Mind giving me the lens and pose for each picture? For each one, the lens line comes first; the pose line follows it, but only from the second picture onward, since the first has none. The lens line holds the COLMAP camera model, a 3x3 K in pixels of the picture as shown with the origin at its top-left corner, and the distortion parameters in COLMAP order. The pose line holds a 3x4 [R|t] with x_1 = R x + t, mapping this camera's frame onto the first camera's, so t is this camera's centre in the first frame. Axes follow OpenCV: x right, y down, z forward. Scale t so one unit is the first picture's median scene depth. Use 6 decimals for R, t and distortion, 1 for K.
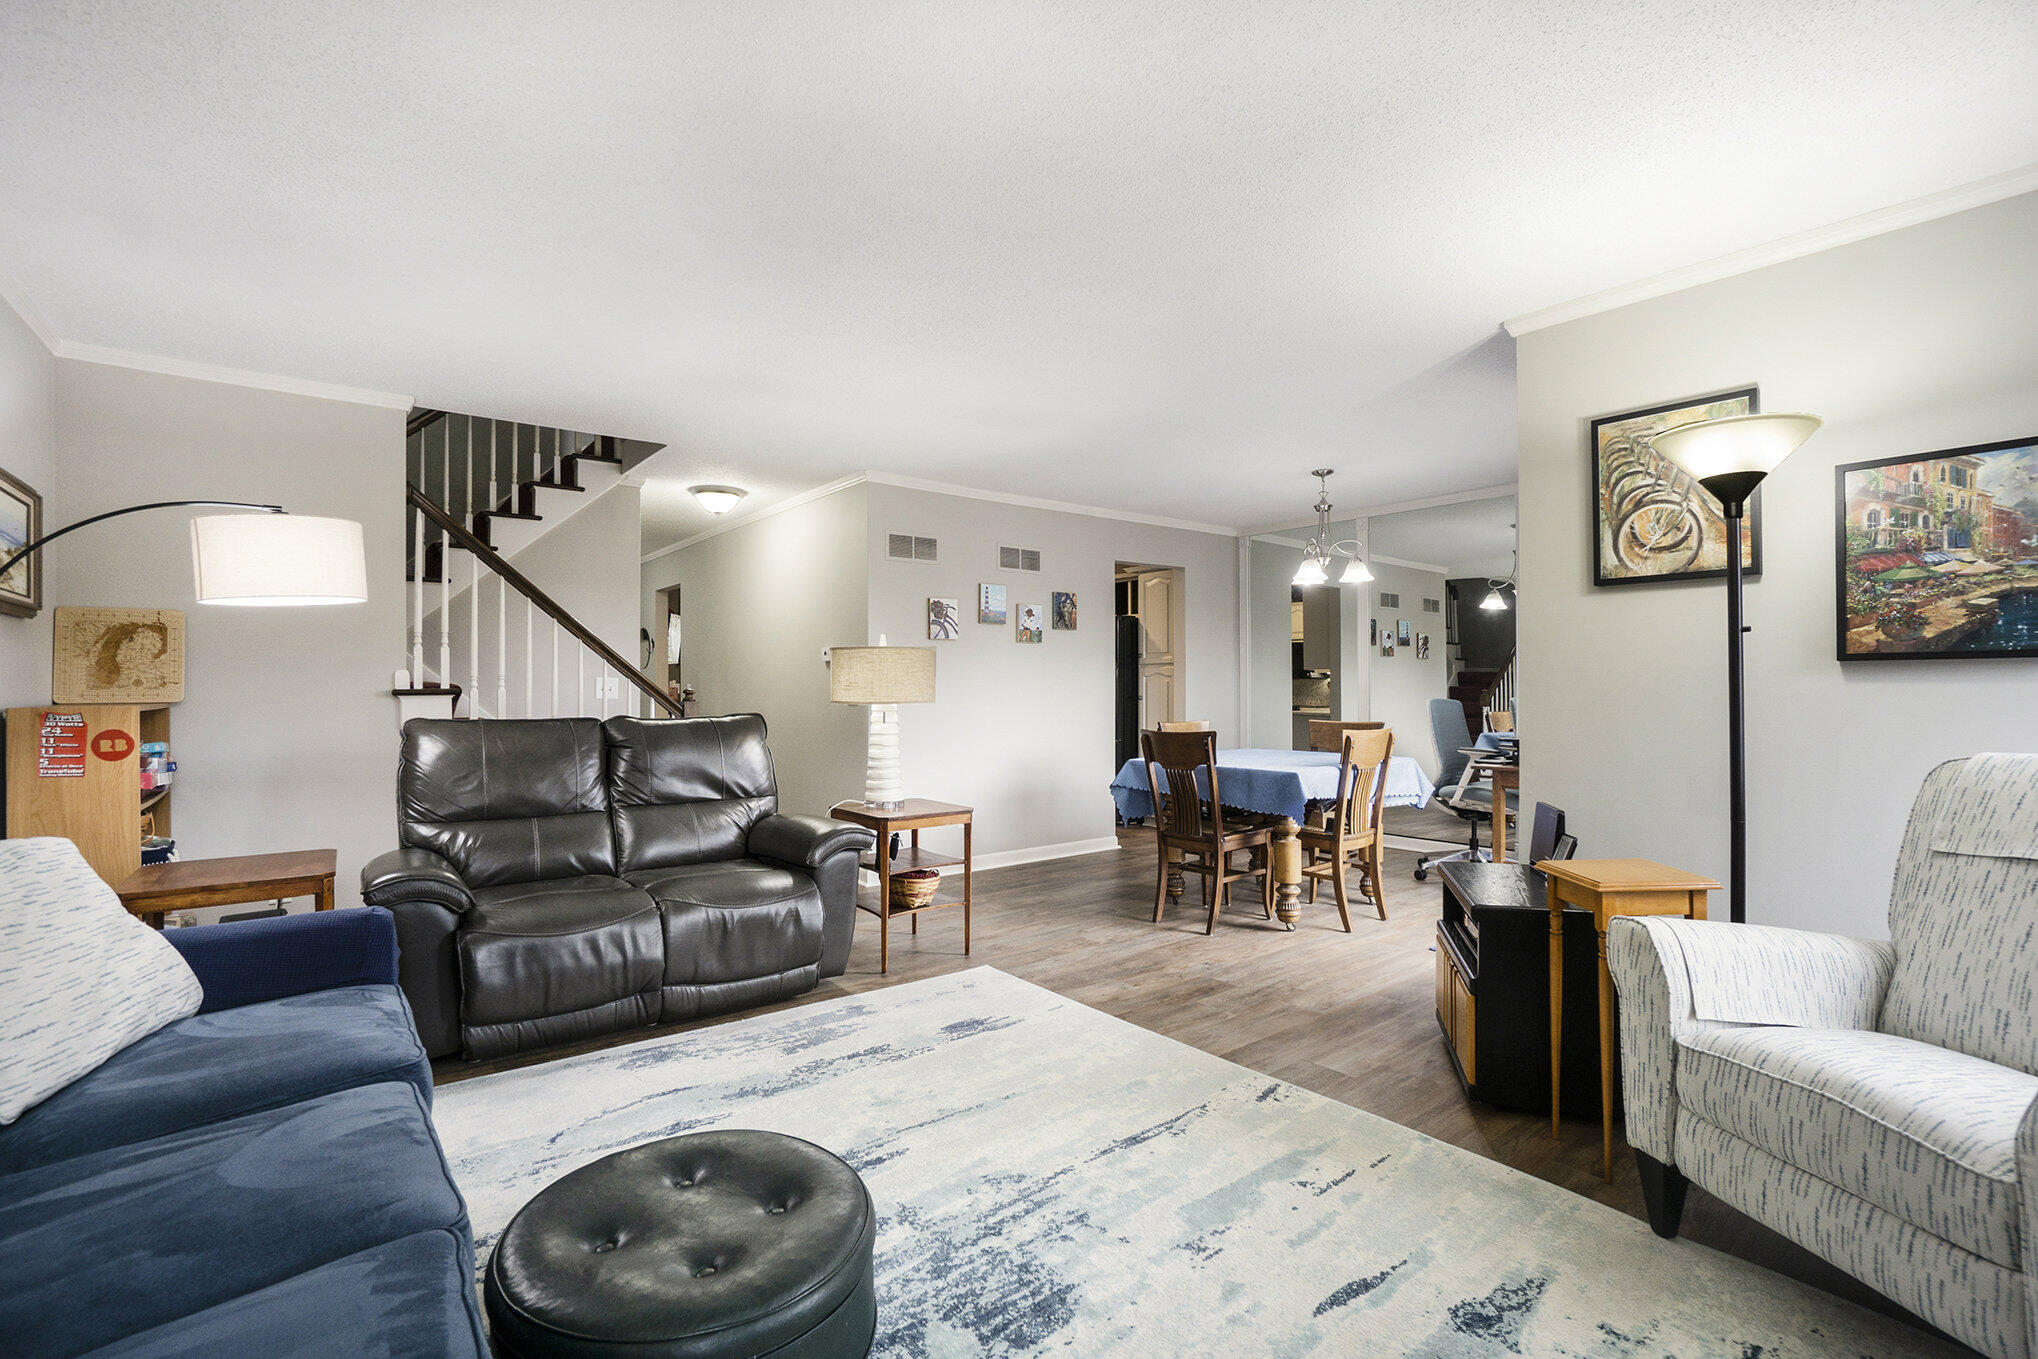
lens RADIAL K [[895.0, 0, 1014.3], [0, 895.0, 673.6], [0, 0, 1]] dist [-0.047091, 0.019124]
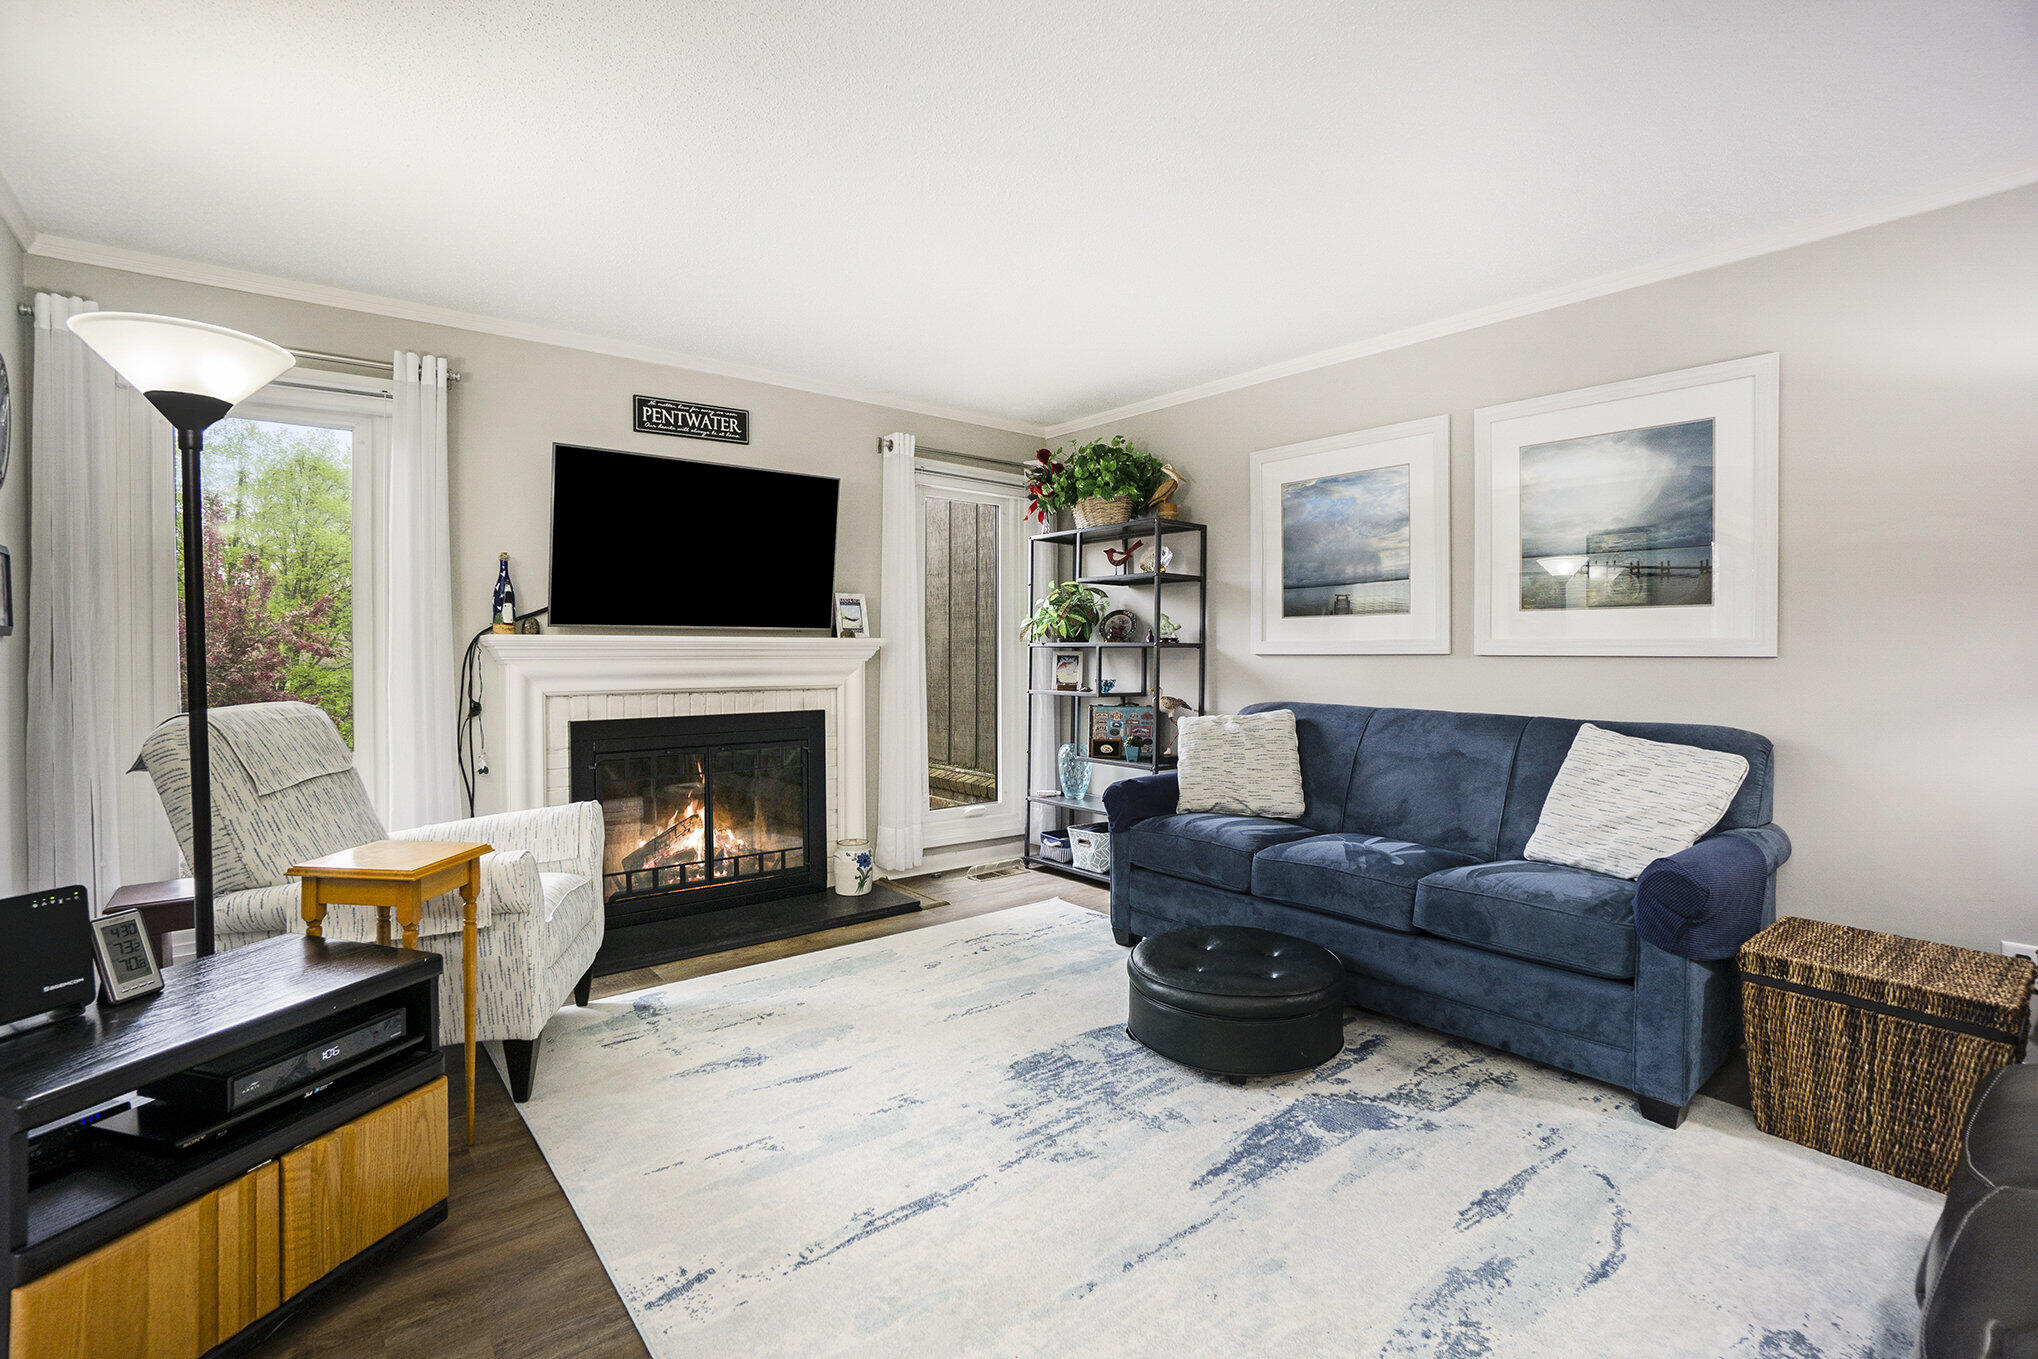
lens RADIAL K [[895.0, 0, 1014.3], [0, 895.0, 673.6], [0, 0, 1]] dist [-0.047091, 0.019124]
pose [[-0.999716, 0.002132, -0.023742, 0.074022], [0.001933, 0.999963, 0.008415, 0.032234], [0.023759, 0.008367, -0.999683, 1.949788]]
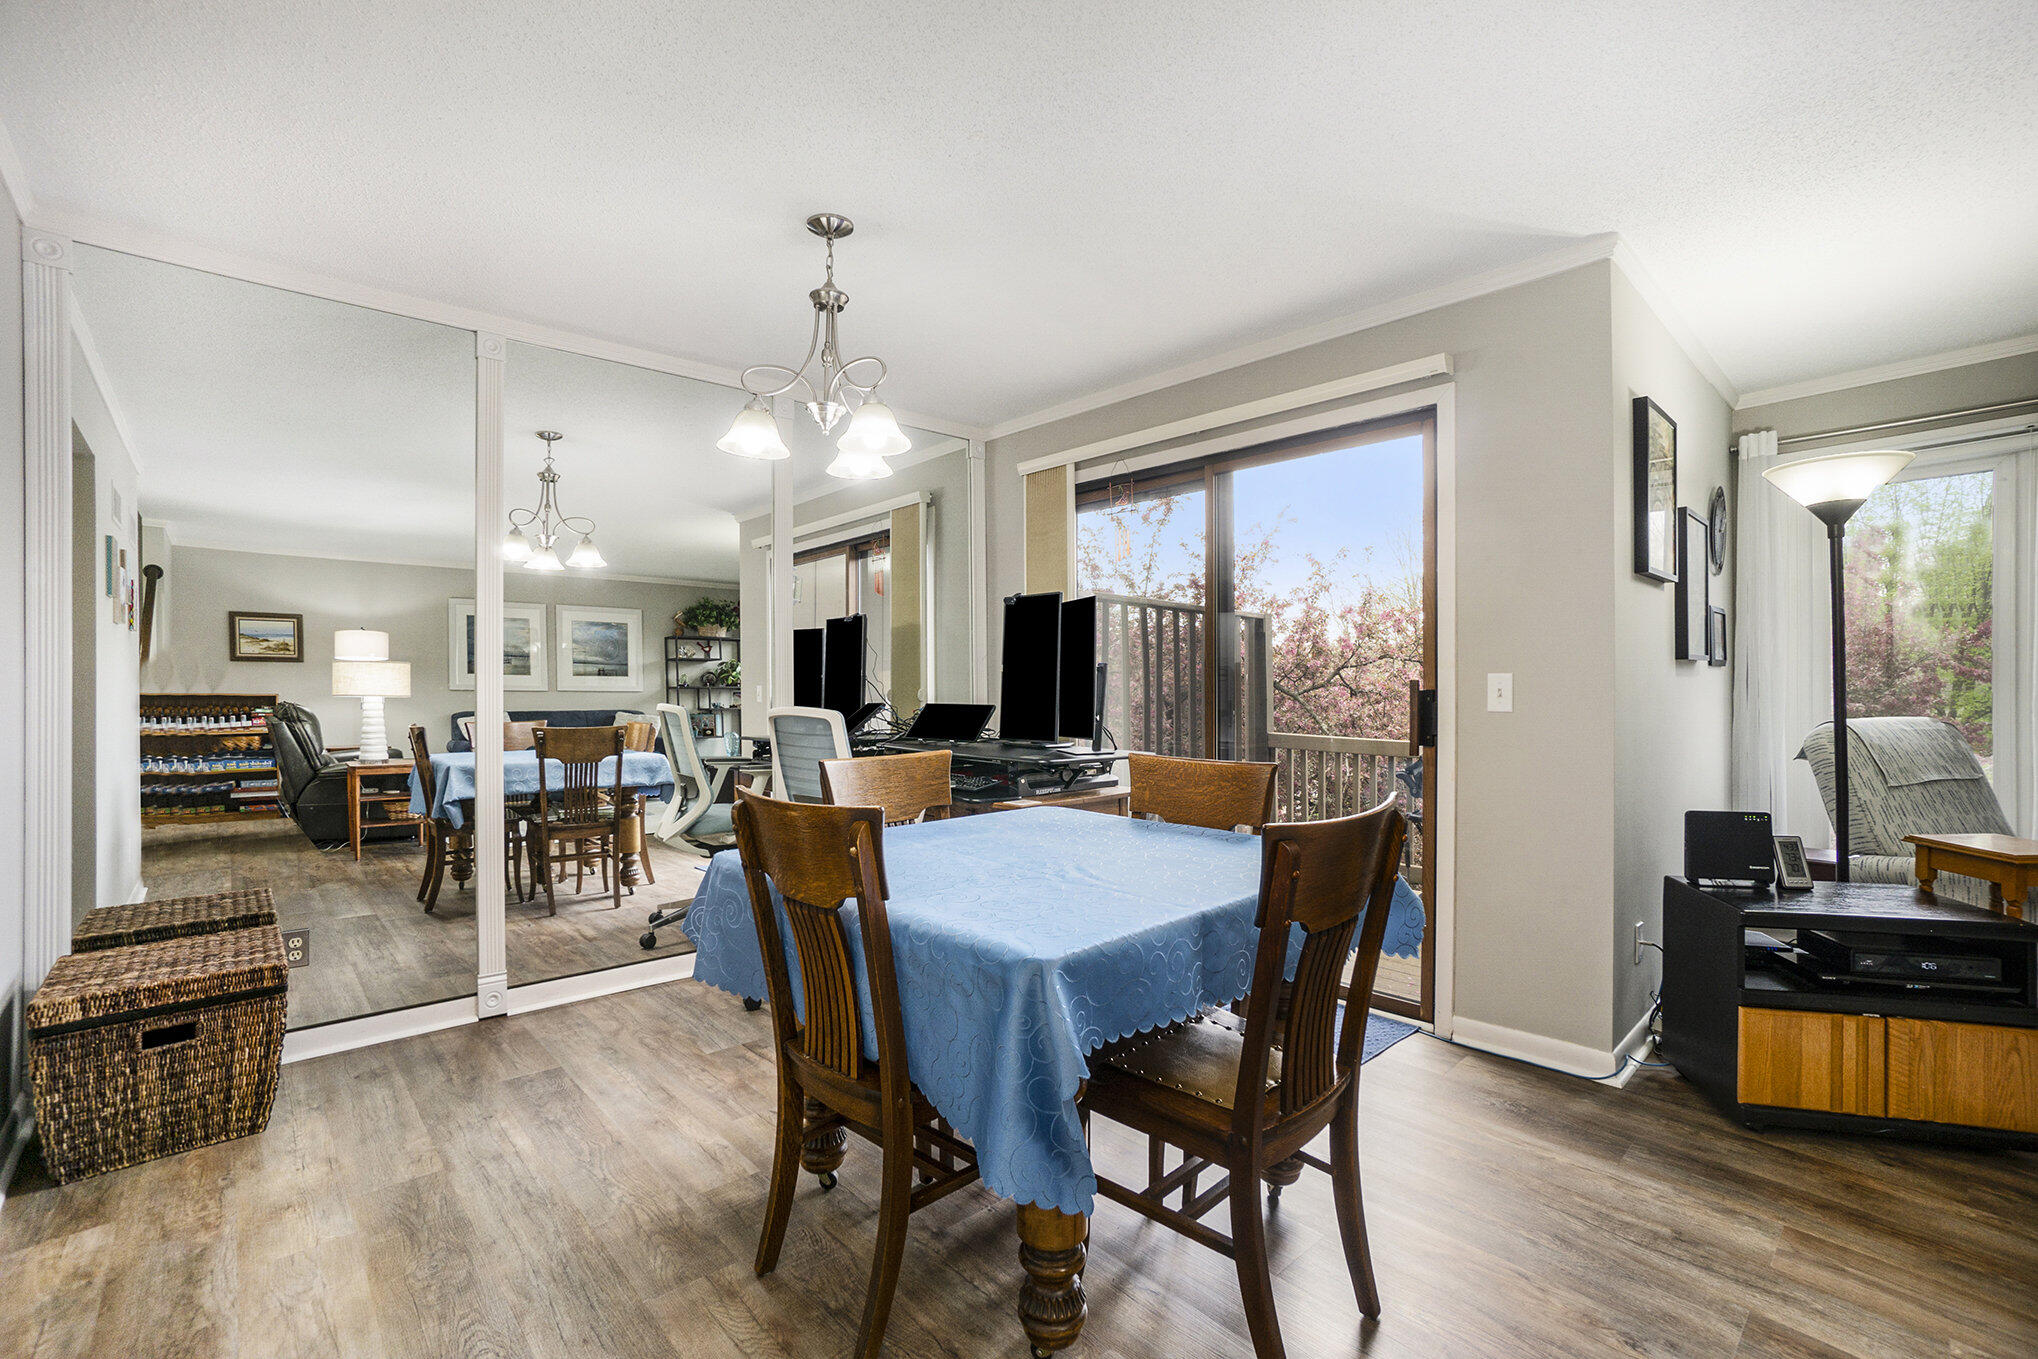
lens RADIAL K [[895.0, 0, 1014.3], [0, 895.0, 673.6], [0, 0, 1]] dist [-0.047091, 0.019124]
pose [[-0.070256, 0.011376, 0.997464, -0.298983], [-0.009934, 0.999877, -0.012103, 0.038576], [-0.997480, -0.010759, -0.070135, 2.335462]]
